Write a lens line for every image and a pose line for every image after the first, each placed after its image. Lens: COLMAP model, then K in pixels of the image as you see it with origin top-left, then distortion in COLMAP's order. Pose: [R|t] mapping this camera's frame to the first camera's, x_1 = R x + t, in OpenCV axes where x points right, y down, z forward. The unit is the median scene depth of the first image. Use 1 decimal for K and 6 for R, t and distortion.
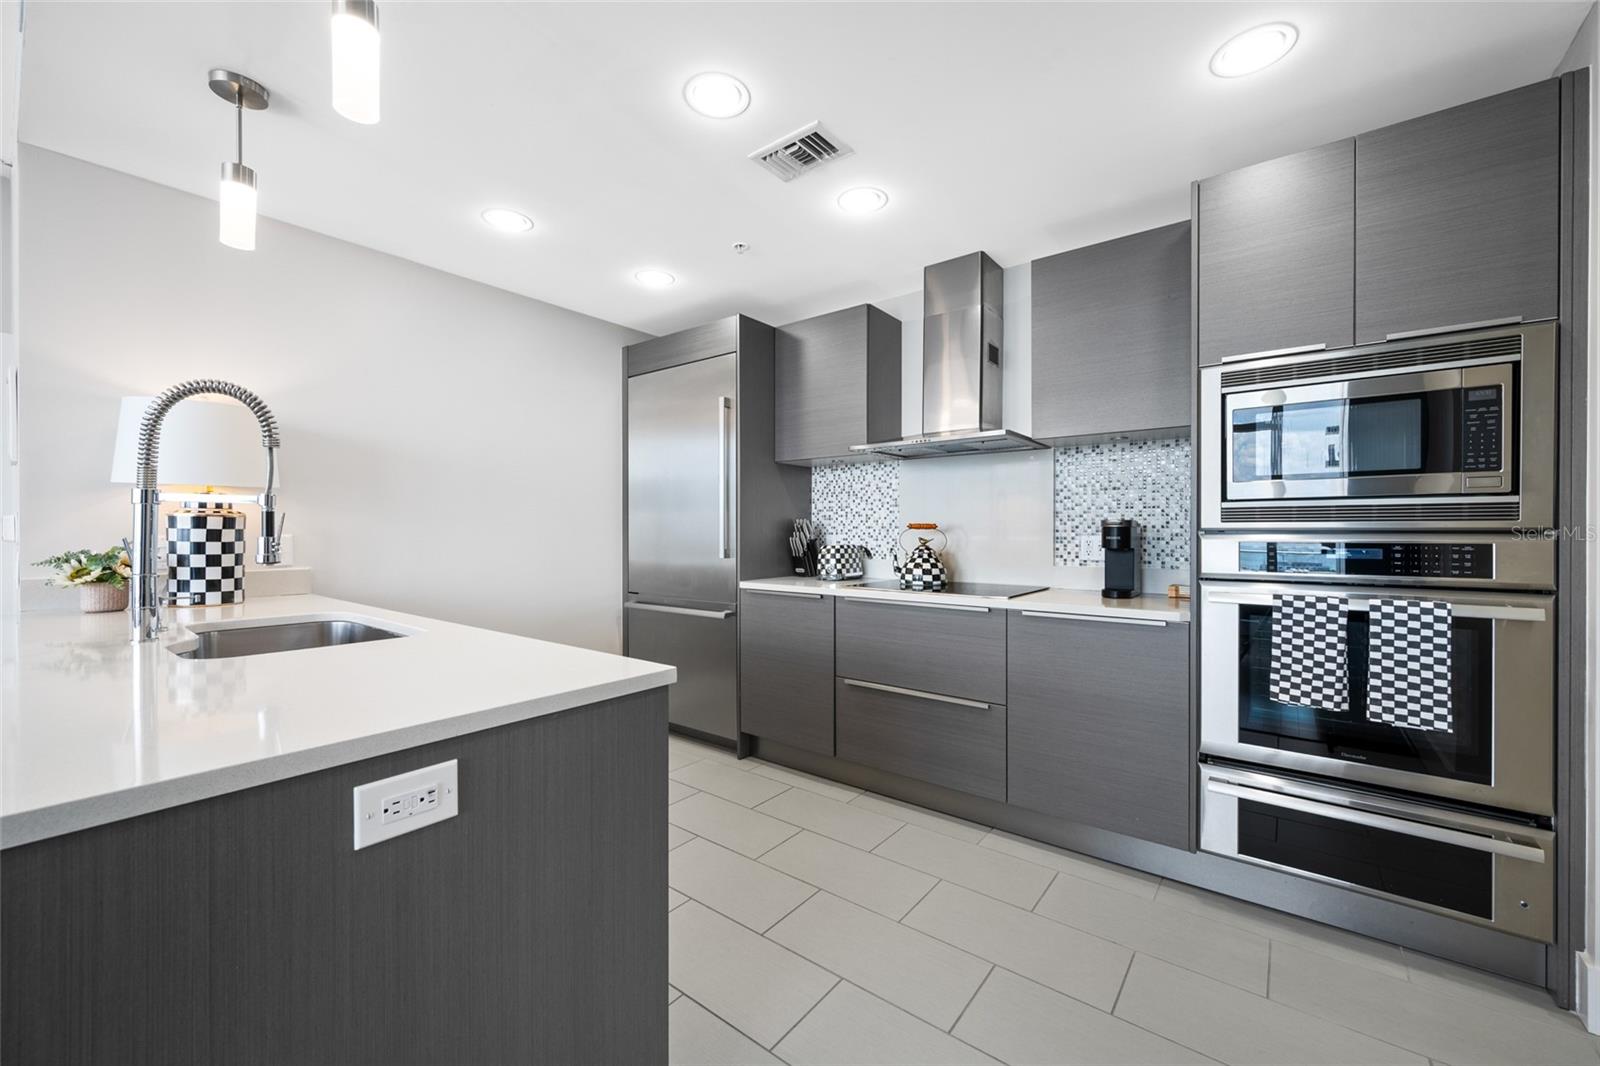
lens RADIAL K [[636.9, 0, 794.4], [0, 636.9, 527.8], [0, 0, 1]] dist [-0.000815, 0.000140]
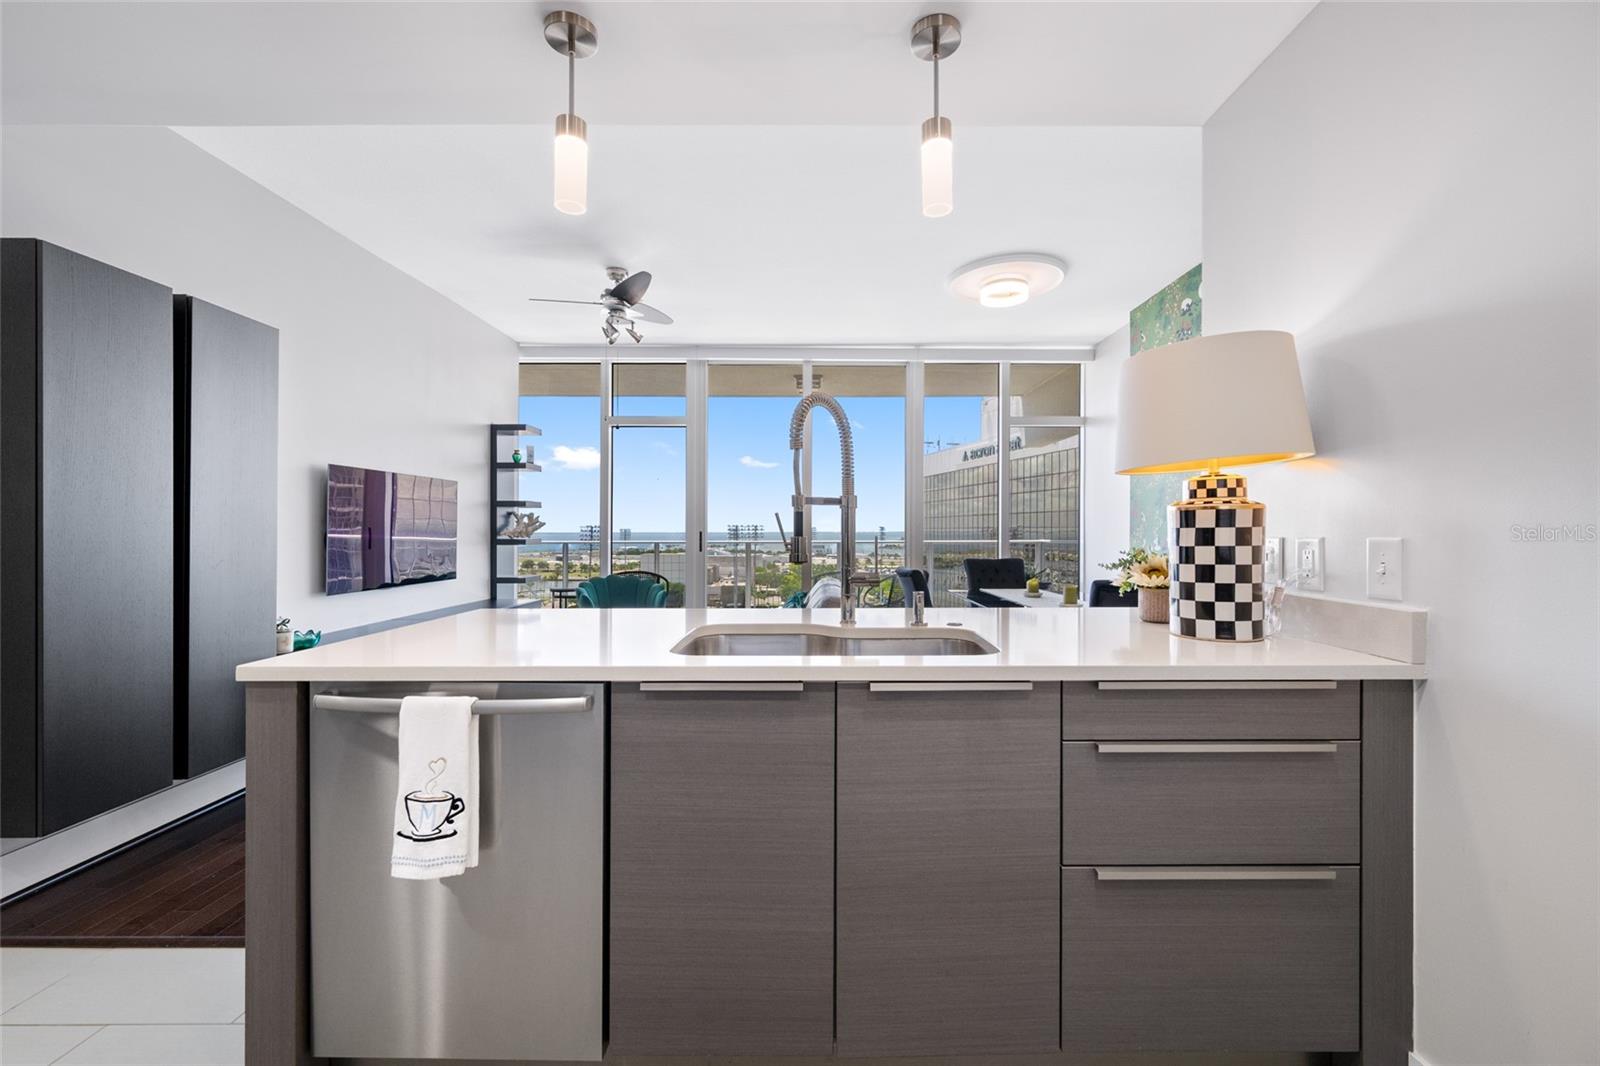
lens RADIAL K [[636.9, 0, 830.4], [0, 636.9, 547.8], [0, 0, 1]] dist [-0.000815, 0.000140]
pose [[-0.778175, 0.017598, -0.627801, -0.160240], [0.004496, 0.999738, 0.022450, 0.005942], [0.628031, 0.014648, -0.778050, 1.246279]]
